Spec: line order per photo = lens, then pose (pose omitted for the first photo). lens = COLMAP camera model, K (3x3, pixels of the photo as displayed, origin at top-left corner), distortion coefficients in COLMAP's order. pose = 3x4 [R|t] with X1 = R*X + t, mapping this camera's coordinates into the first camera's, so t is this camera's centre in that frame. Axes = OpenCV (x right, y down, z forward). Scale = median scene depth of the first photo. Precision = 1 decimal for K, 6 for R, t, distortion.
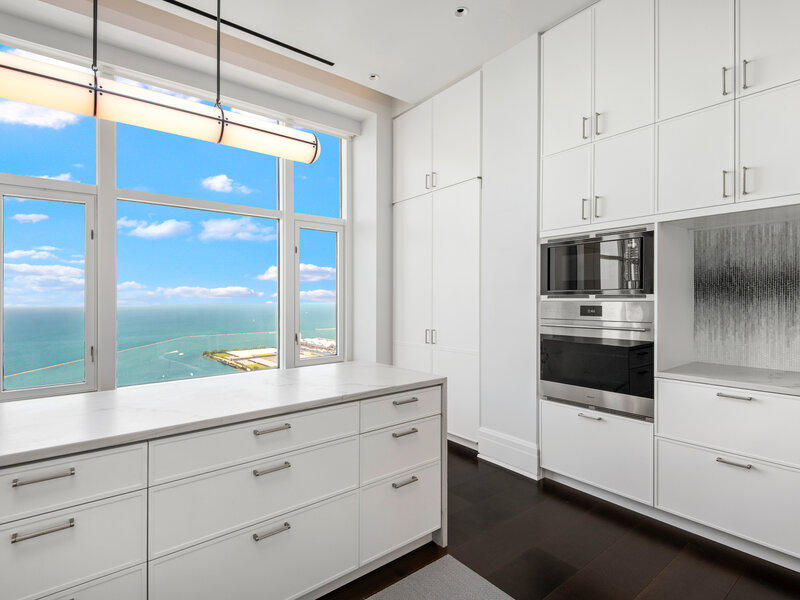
lens RADIAL K [[417.6, 0, 400.0], [0, 417.6, 300.0], [0, 0, 1]] dist [-0.003975, -0.001575]
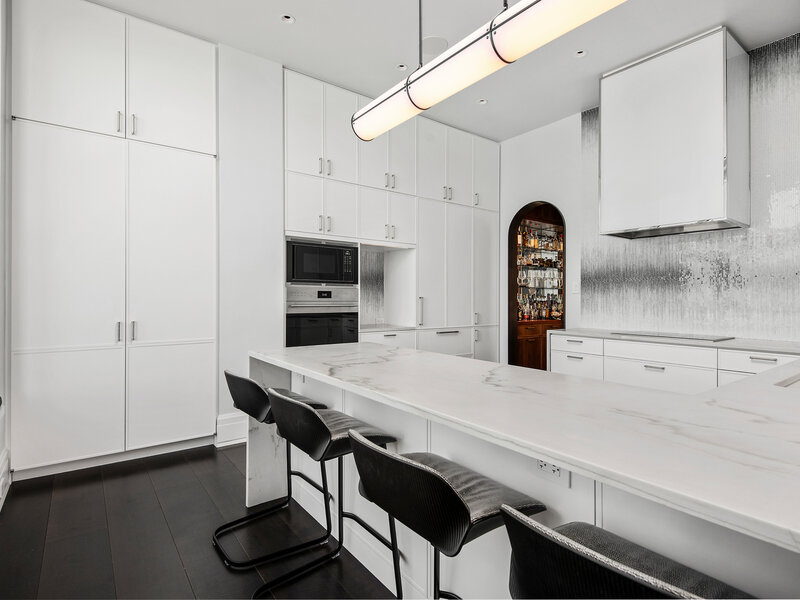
lens RADIAL K [[417.6, 0, 400.0], [0, 417.6, 300.0], [0, 0, 1]] dist [-0.003975, -0.001575]
pose [[-0.011917, -0.002463, 0.999926, -0.978454], [-0.003899, 0.999989, 0.002417, 0.039416], [-0.999921, -0.003870, -0.011926, 0.740436]]
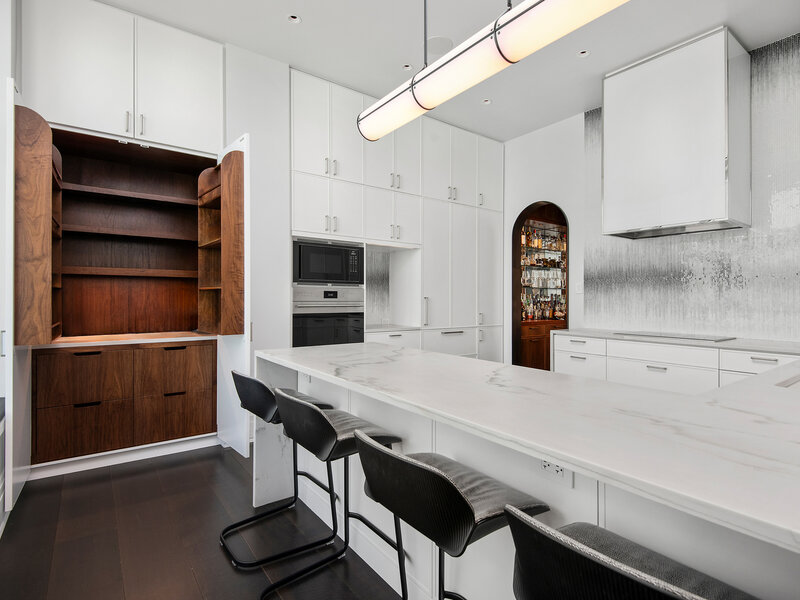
lens RADIAL K [[417.6, 0, 400.0], [0, 417.6, 300.0], [0, 0, 1]] dist [-0.003975, -0.001575]
pose [[-0.011101, -0.002298, 0.999936, -0.977498], [-0.004331, 0.999988, 0.002250, 0.039263], [-0.999929, -0.004306, -0.011111, 0.760296]]
